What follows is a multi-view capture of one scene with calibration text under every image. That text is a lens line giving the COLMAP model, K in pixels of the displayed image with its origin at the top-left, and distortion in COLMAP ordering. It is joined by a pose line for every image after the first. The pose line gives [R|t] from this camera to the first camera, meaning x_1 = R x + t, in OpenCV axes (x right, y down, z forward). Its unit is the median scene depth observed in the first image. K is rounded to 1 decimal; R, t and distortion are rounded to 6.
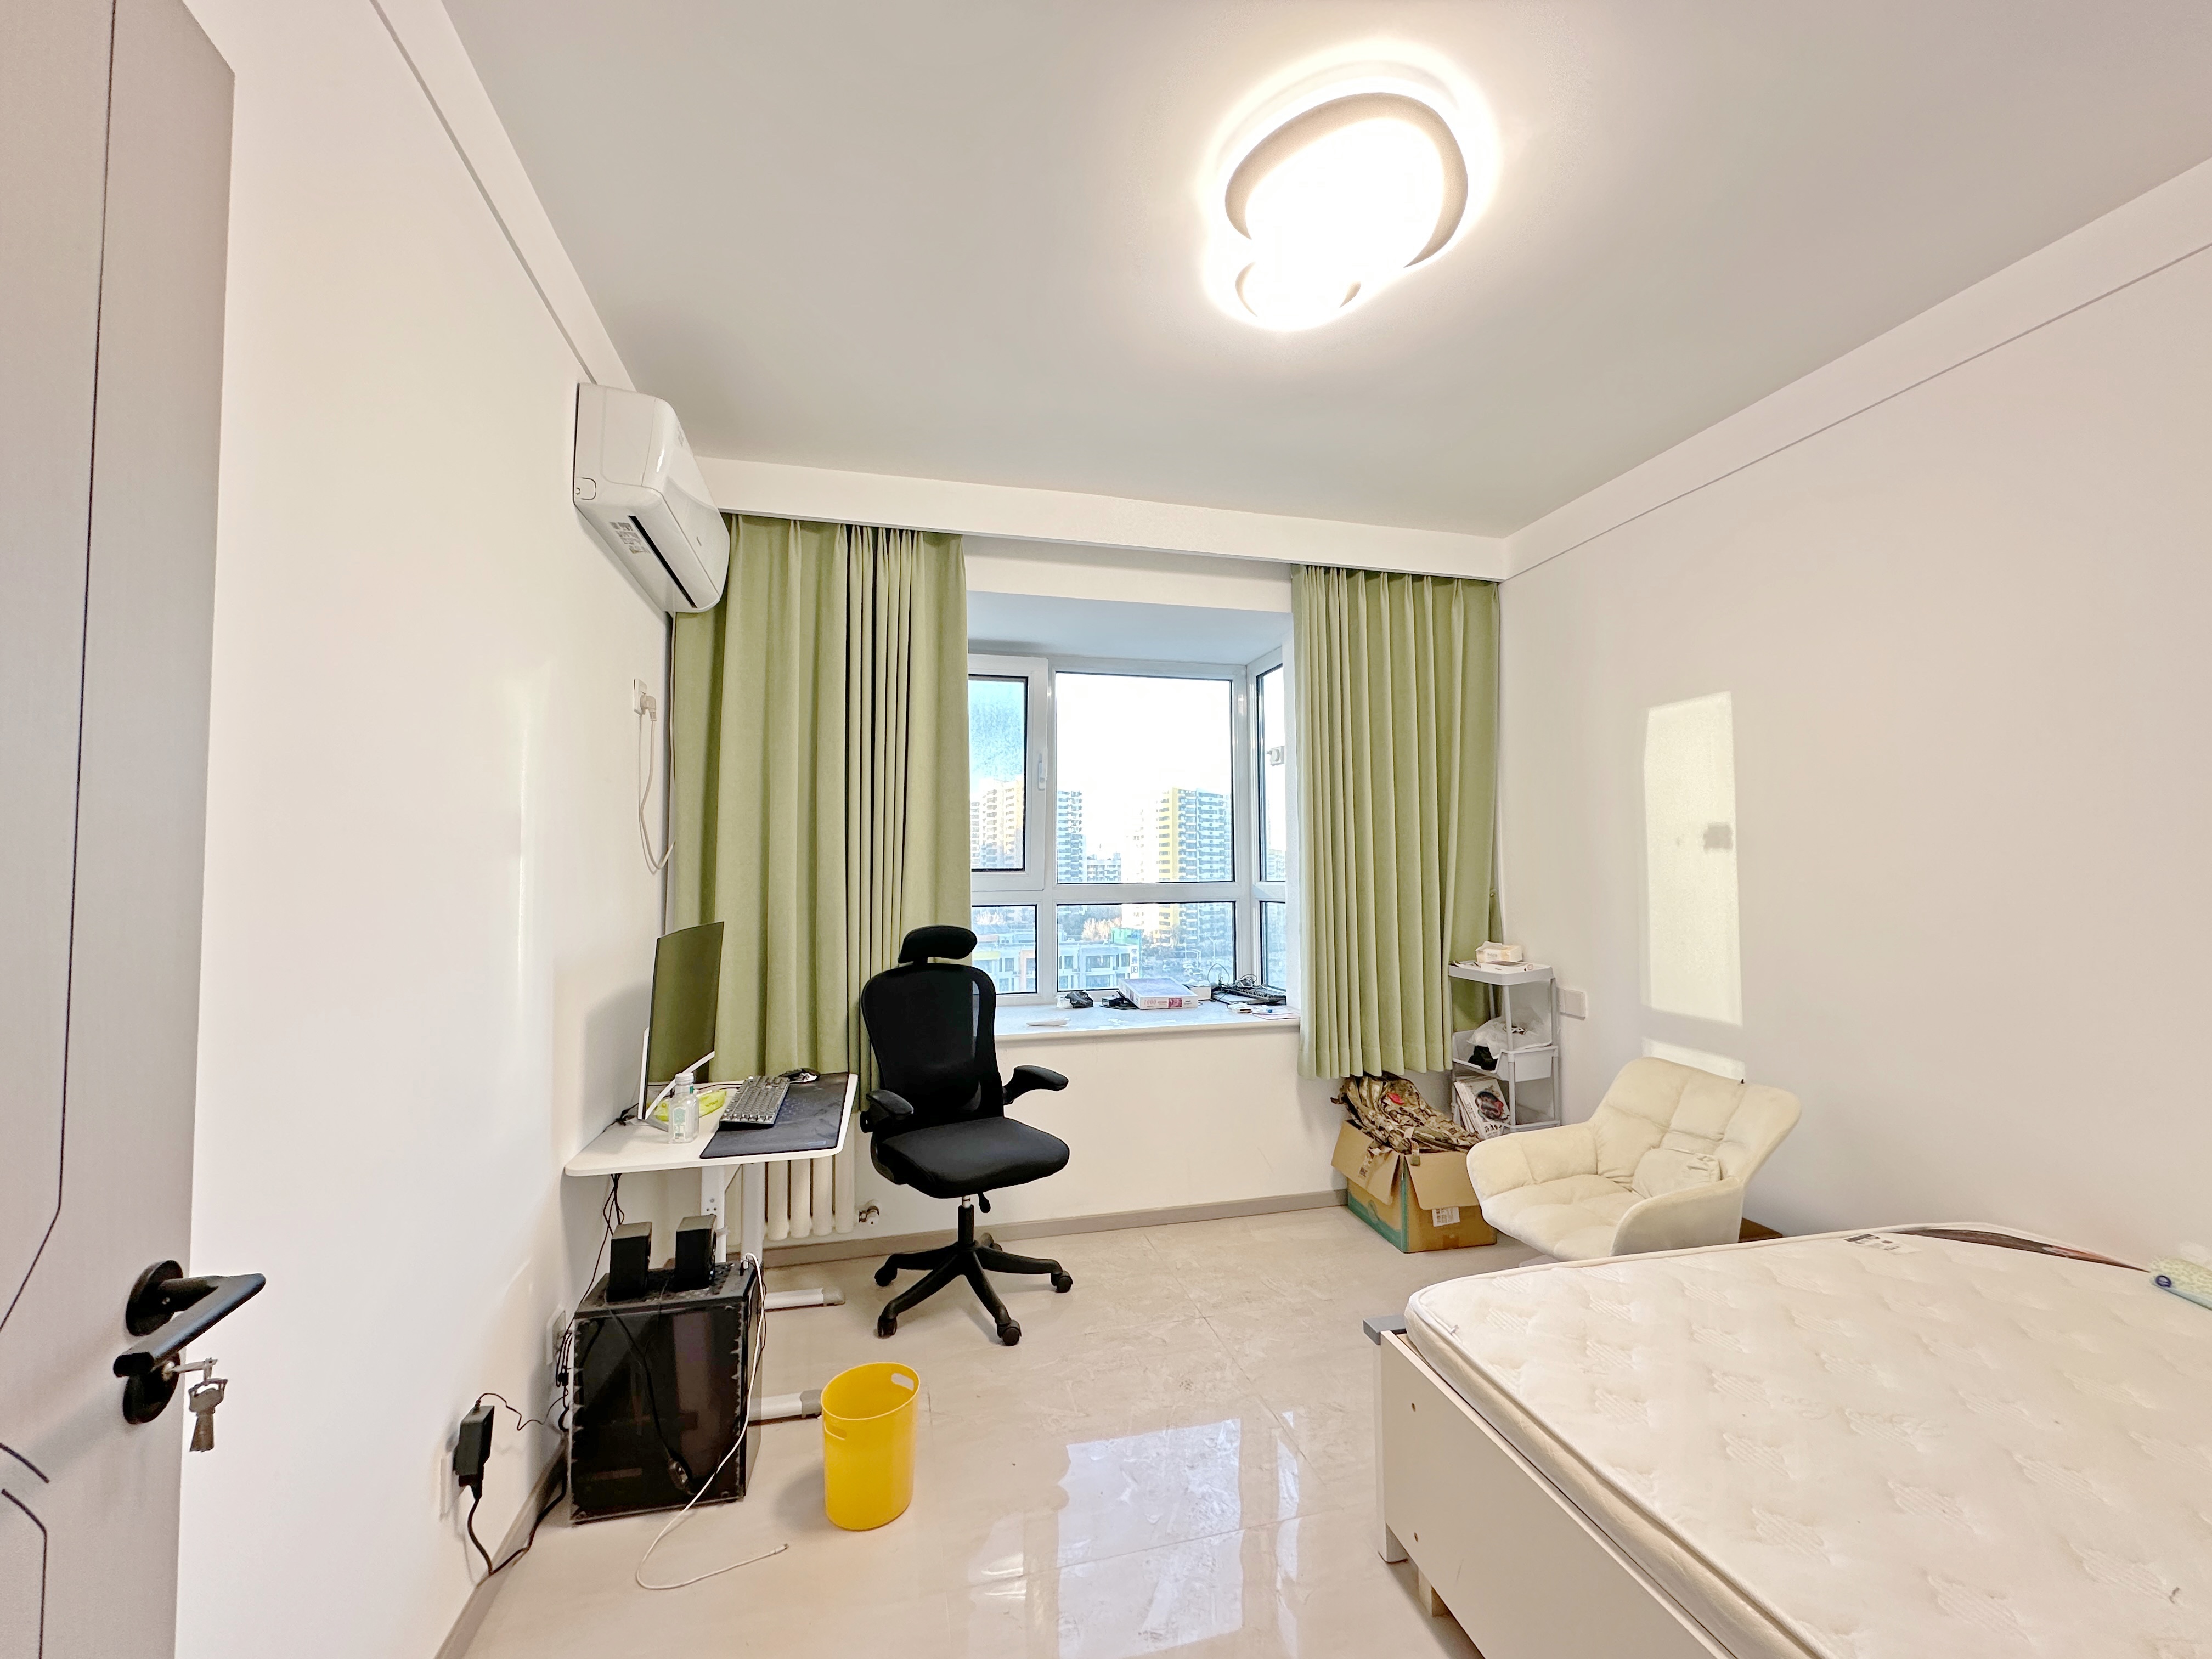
lens RADIAL K [[882.2, 0, 1106.1], [0, 882.2, 836.7], [0, 0, 1]] dist [0.000934, 0.000220]
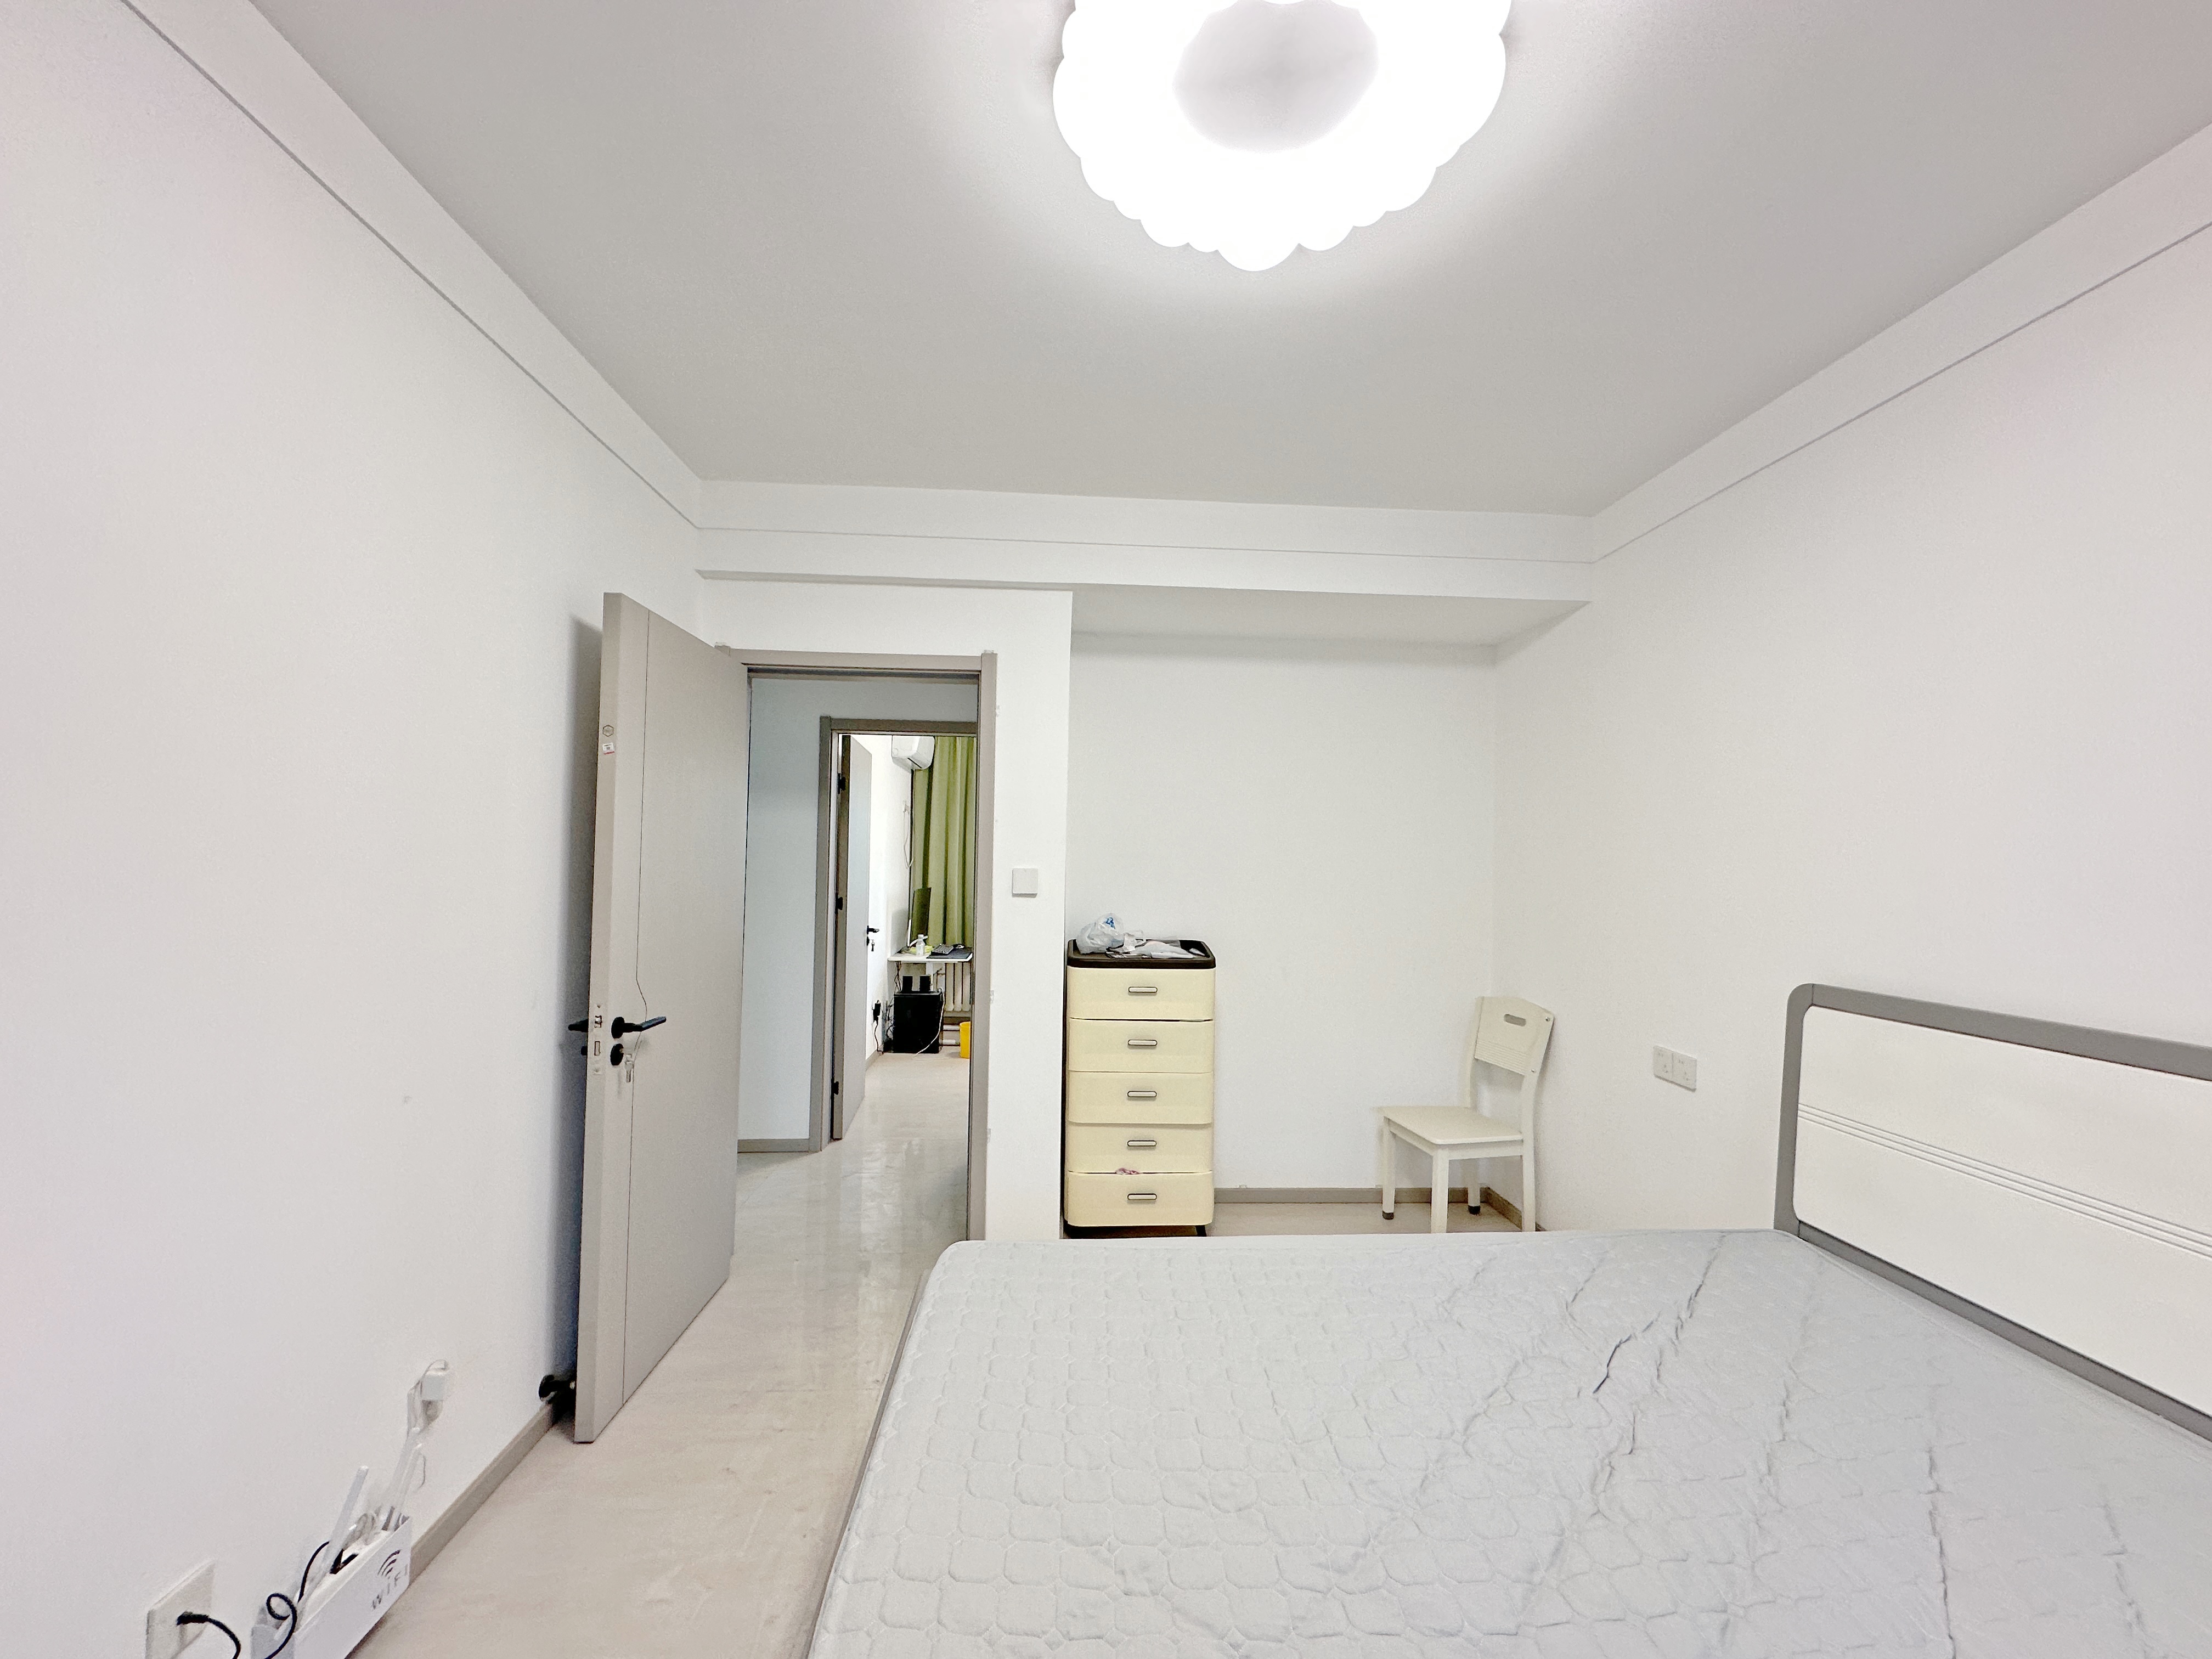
lens RADIAL K [[882.2, 0, 1106.1], [0, 882.2, 836.7], [0, 0, 1]] dist [0.000934, 0.000220]
pose [[0.978526, 0.010742, -0.205843, 0.745717], [-0.004986, 0.999583, 0.028458, -0.159254], [0.206063, -0.026821, 0.978171, -1.773502]]
